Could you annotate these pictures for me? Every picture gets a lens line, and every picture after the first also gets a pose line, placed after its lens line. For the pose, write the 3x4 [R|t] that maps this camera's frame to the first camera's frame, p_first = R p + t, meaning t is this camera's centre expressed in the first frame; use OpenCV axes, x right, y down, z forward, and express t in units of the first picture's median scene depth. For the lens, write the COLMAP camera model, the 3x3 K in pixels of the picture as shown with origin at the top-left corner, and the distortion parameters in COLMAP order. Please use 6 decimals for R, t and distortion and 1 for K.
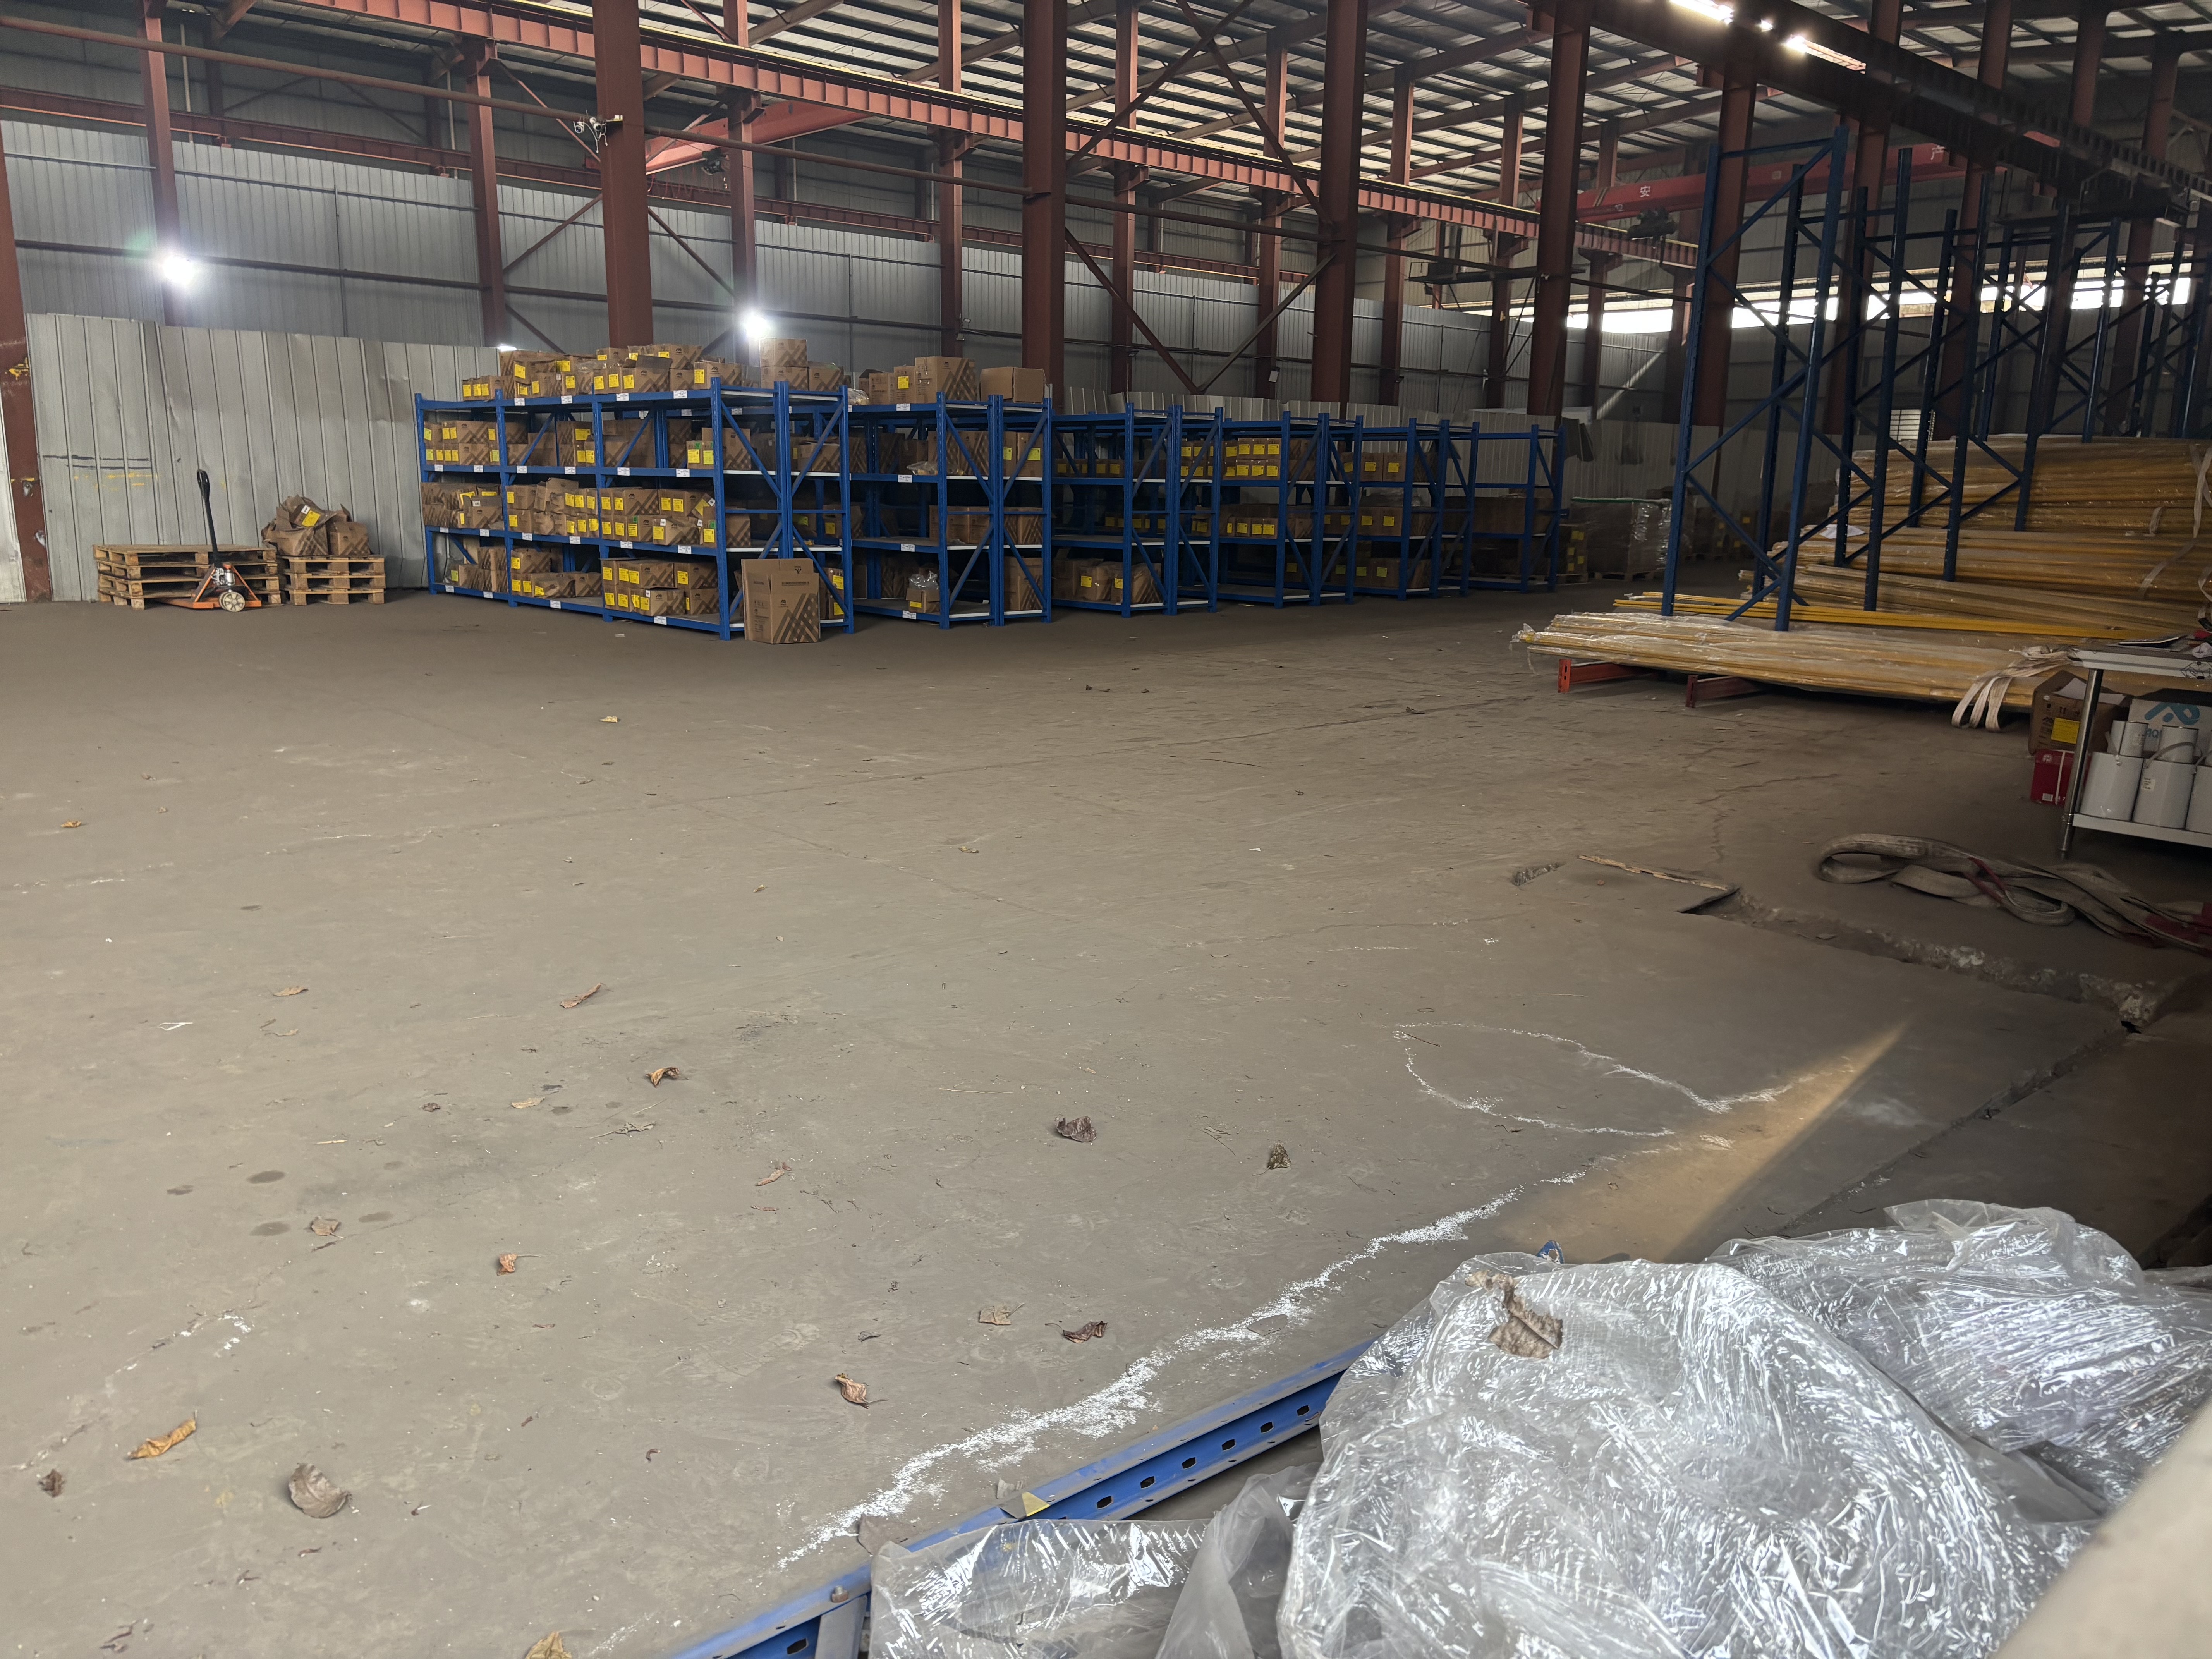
lens RADIAL K [[1664.5, 0, 1120.1], [0, 1664.5, 840.5], [0, 0, 1]] dist [0.044808, -0.044188]
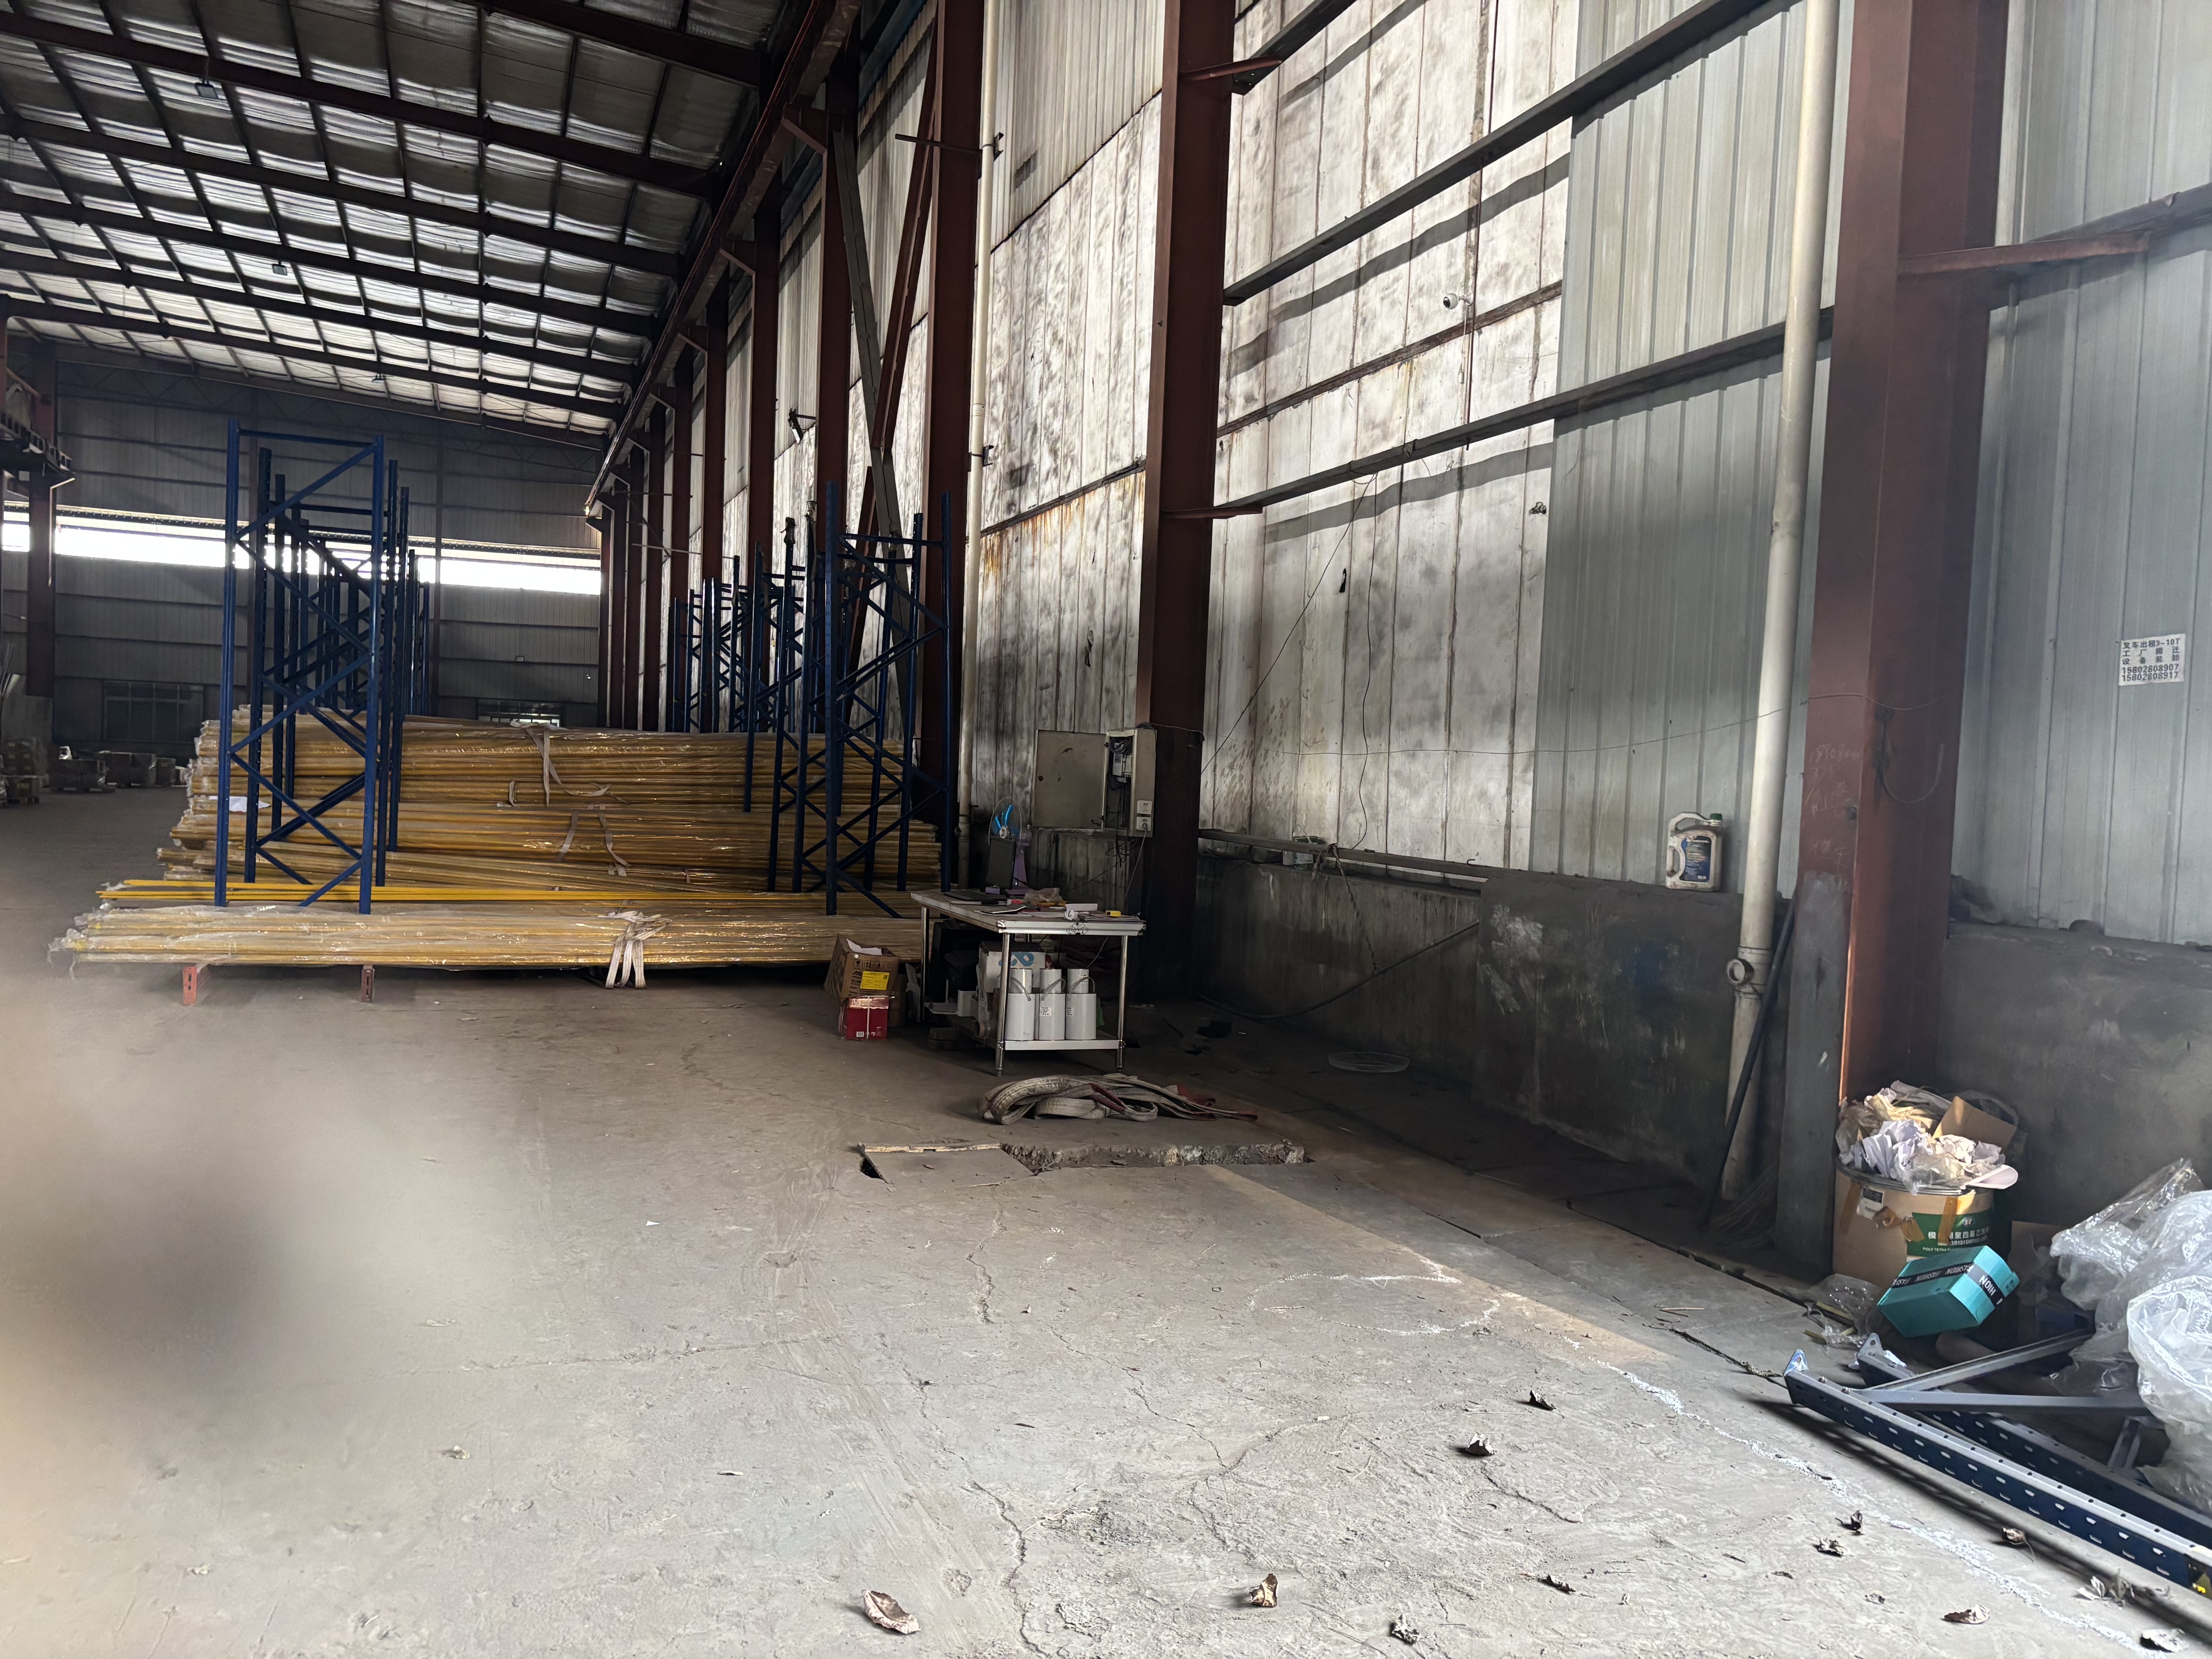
lens RADIAL K [[1666.4, 0, 1088.5], [0, 1666.4, 843.7], [0, 0, 1]] dist [0.044427, -0.040804]
pose [[0.382154, -0.044530, 0.923025, -0.272007], [0.166121, 0.985877, -0.021215, -0.057744], [-0.909045, 0.161442, 0.384154, 0.179125]]
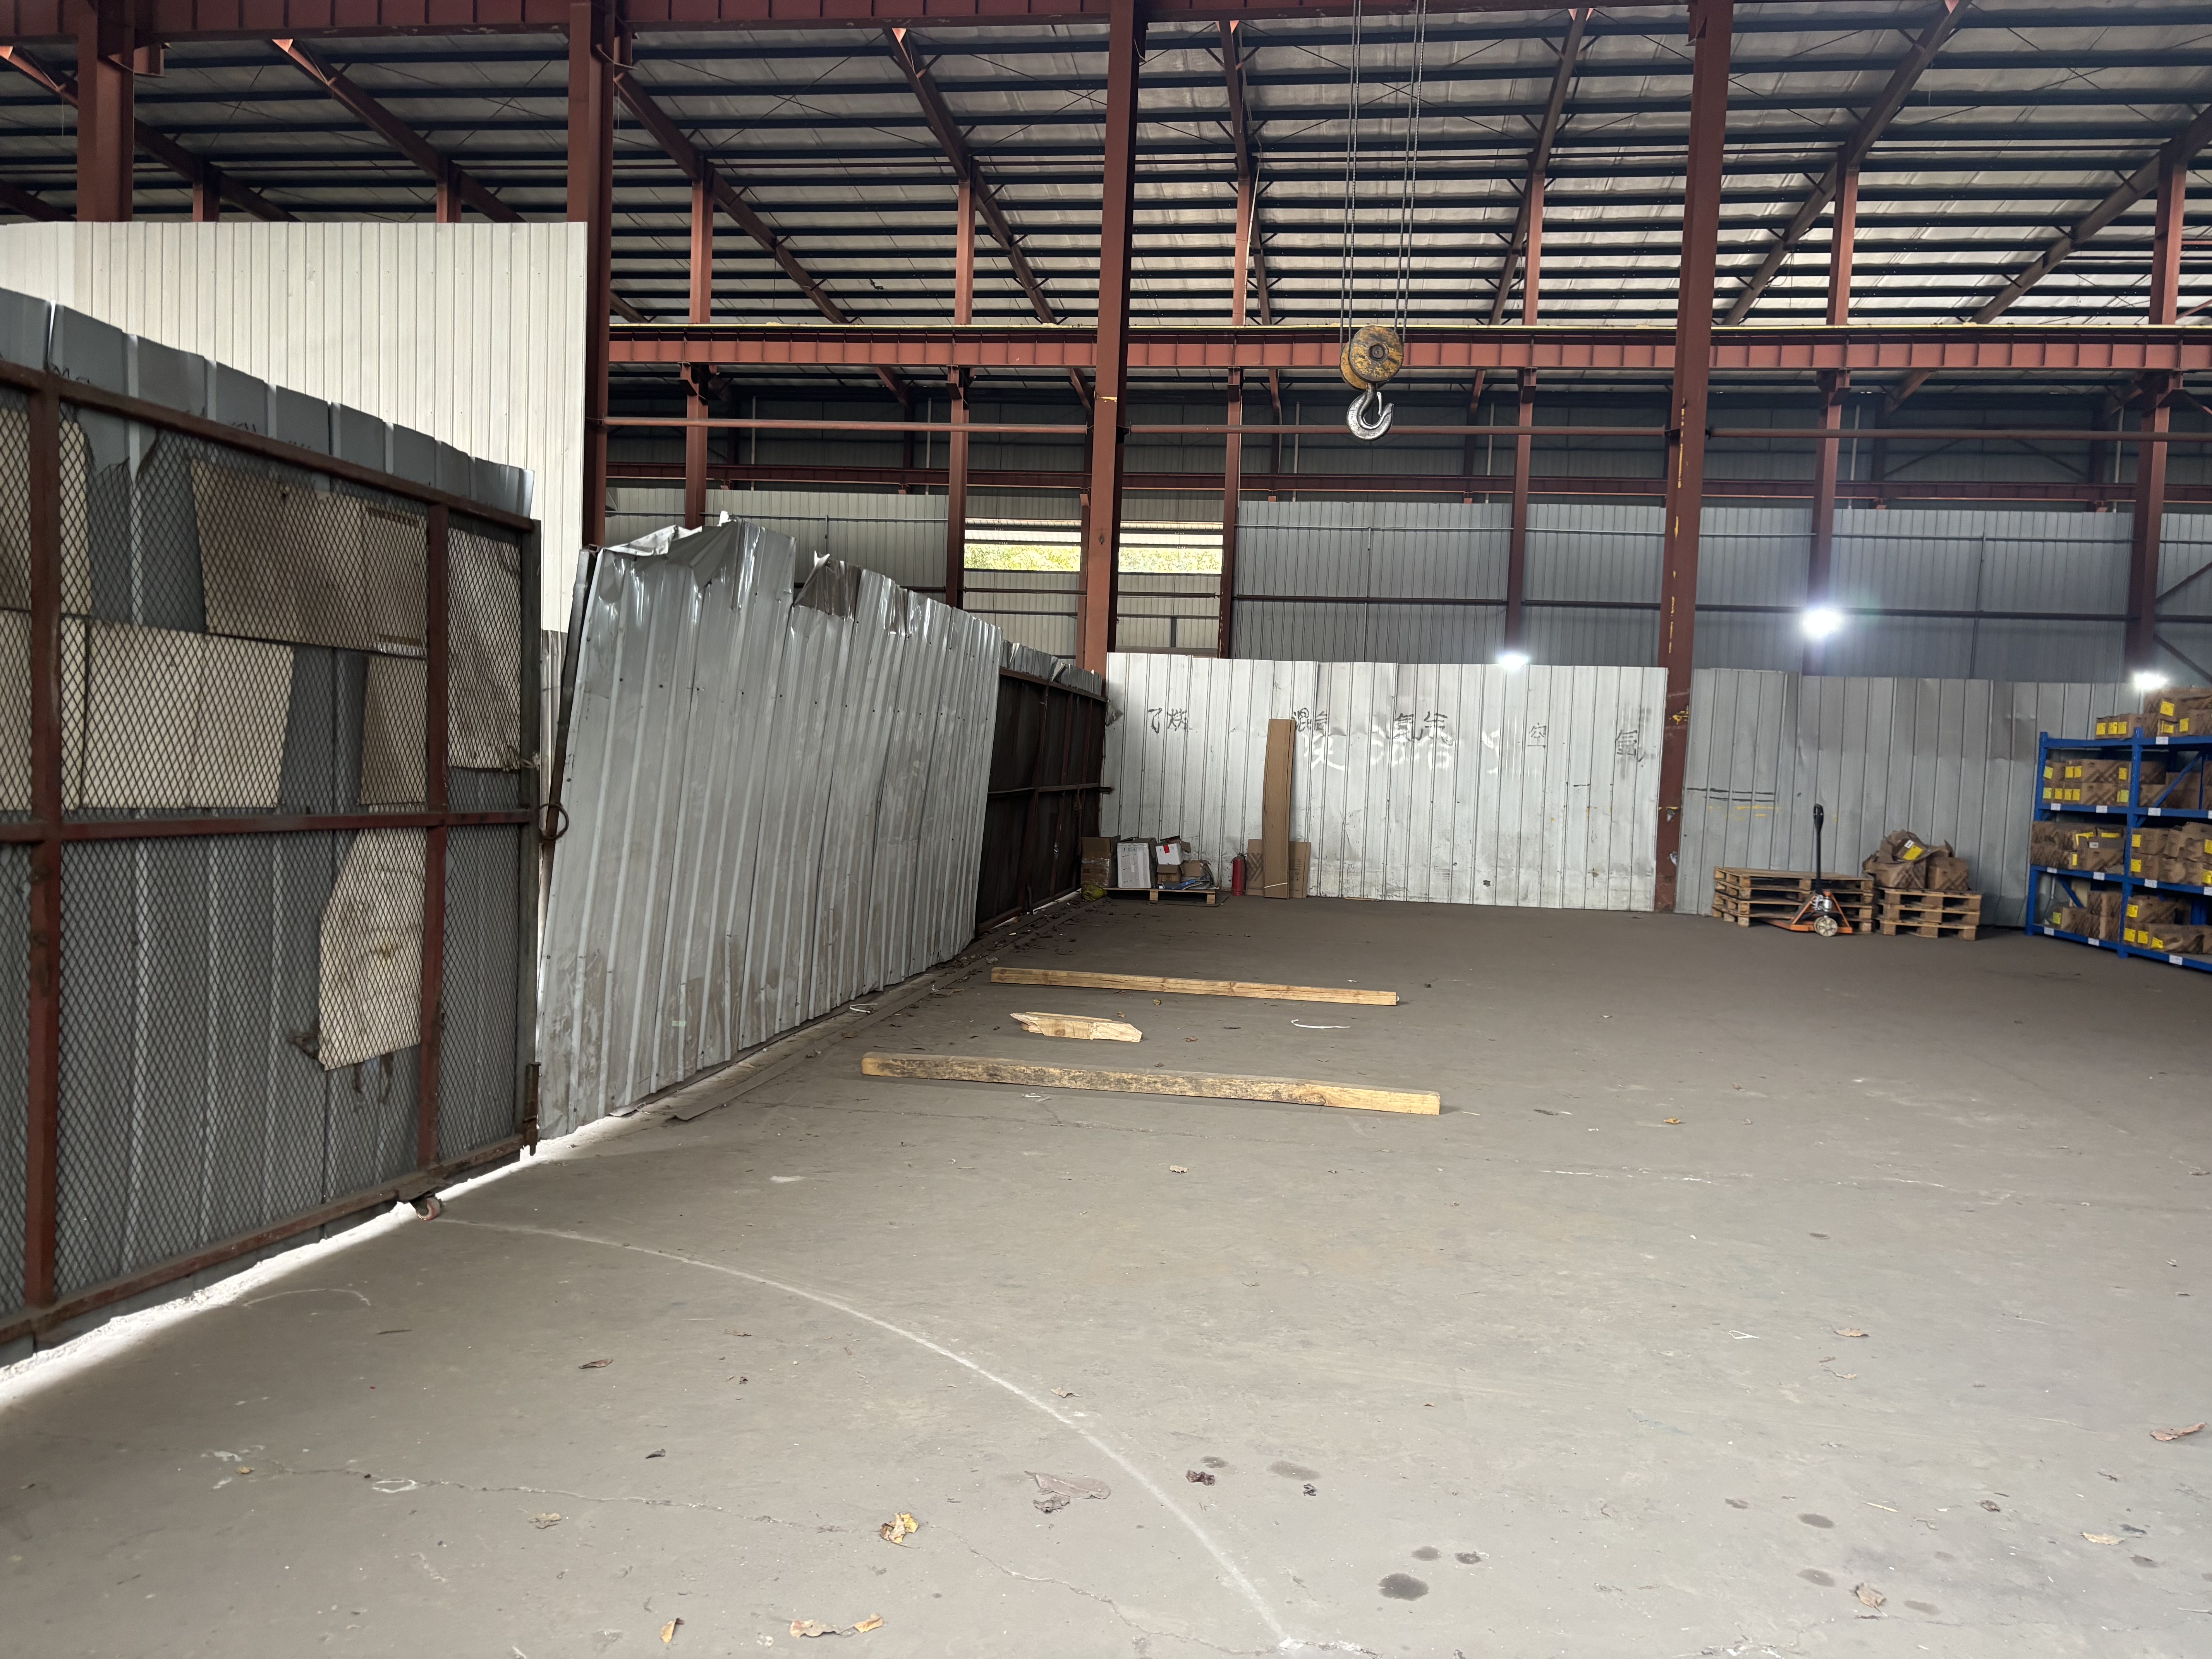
lens RADIAL K [[1666.4, 0, 1088.5], [0, 1666.4, 843.7], [0, 0, 1]] dist [0.044427, -0.040804]
pose [[0.625782, 0.049741, -0.778411, -0.003164], [-0.195115, 0.976220, -0.094476, -0.003444], [0.755200, 0.211000, 0.620606, -0.009615]]
